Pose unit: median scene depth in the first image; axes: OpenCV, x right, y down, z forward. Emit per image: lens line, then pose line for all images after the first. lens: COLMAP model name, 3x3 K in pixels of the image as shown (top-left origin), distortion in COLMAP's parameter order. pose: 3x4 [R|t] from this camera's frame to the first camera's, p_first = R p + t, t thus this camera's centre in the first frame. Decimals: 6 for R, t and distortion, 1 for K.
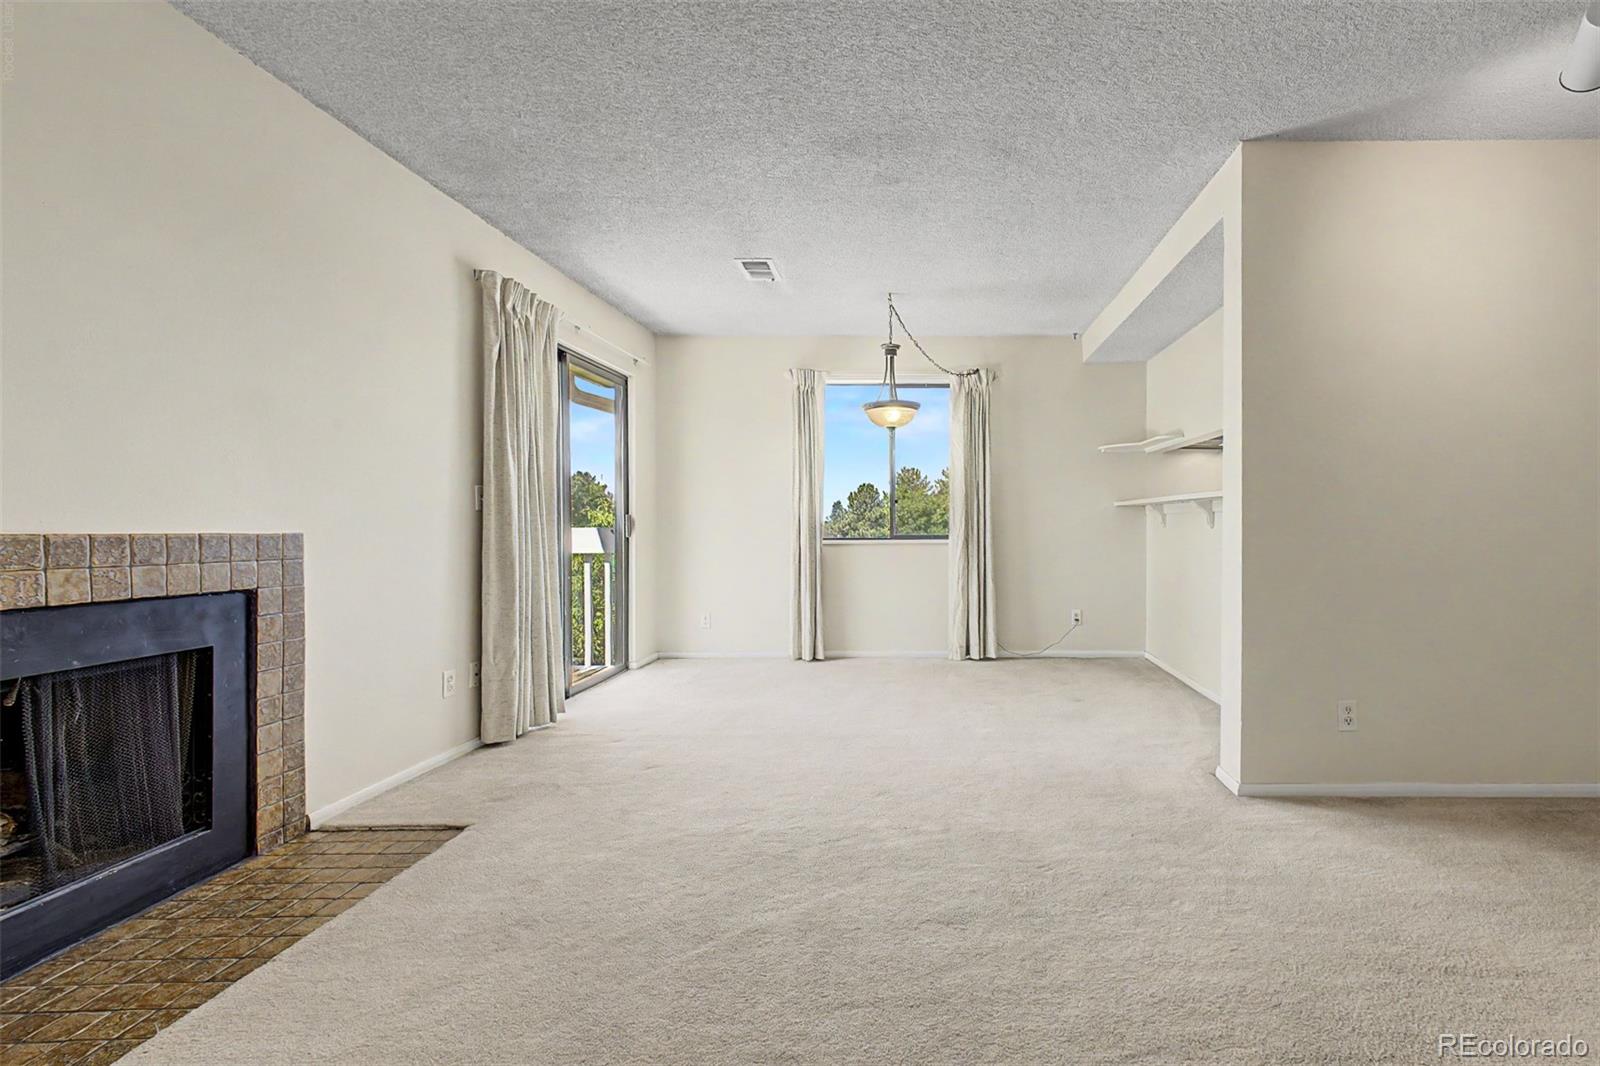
lens RADIAL K [[696.7, 0, 804.8], [0, 696.7, 543.7], [0, 0, 1]] dist [0.014615, -0.000303]
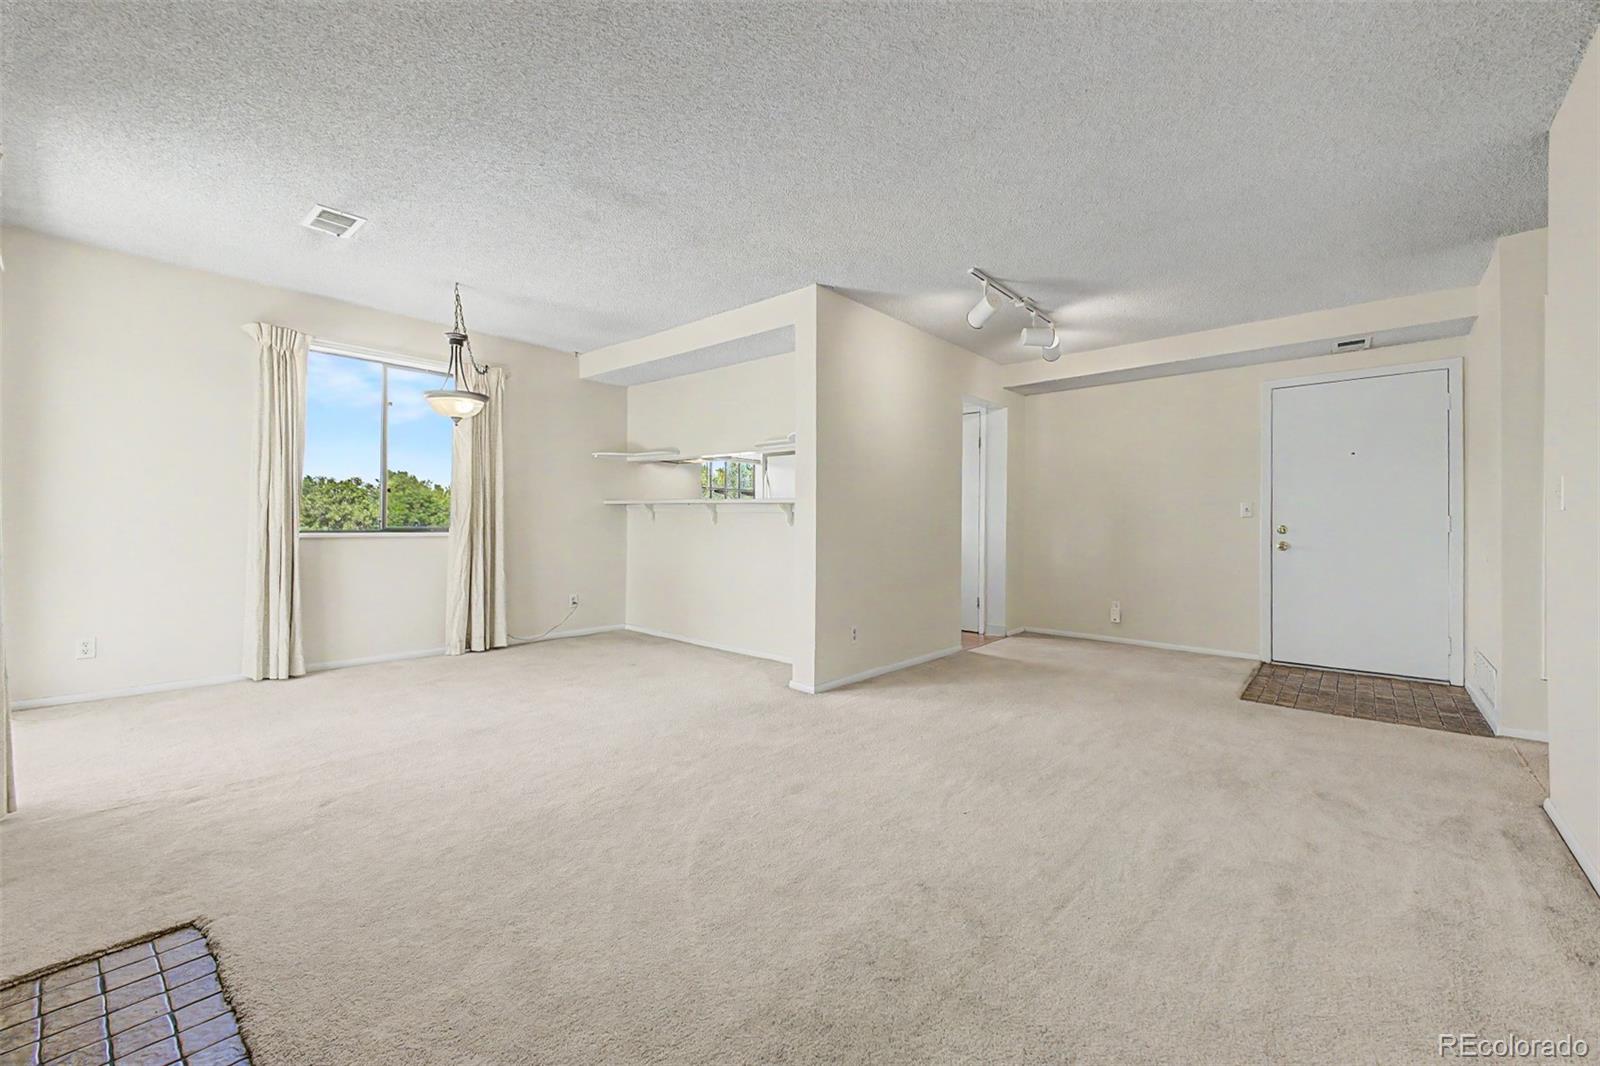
lens RADIAL K [[645.2, 0, 810.5], [0, 645.2, 524.8], [0, 0, 1]] dist [0.013269, -0.000759]
pose [[0.657739, 0.008620, 0.753197, -0.167577], [0.005483, 0.999853, -0.016230, 0.000787], [-0.753226, 0.014805, 0.657595, 0.016567]]
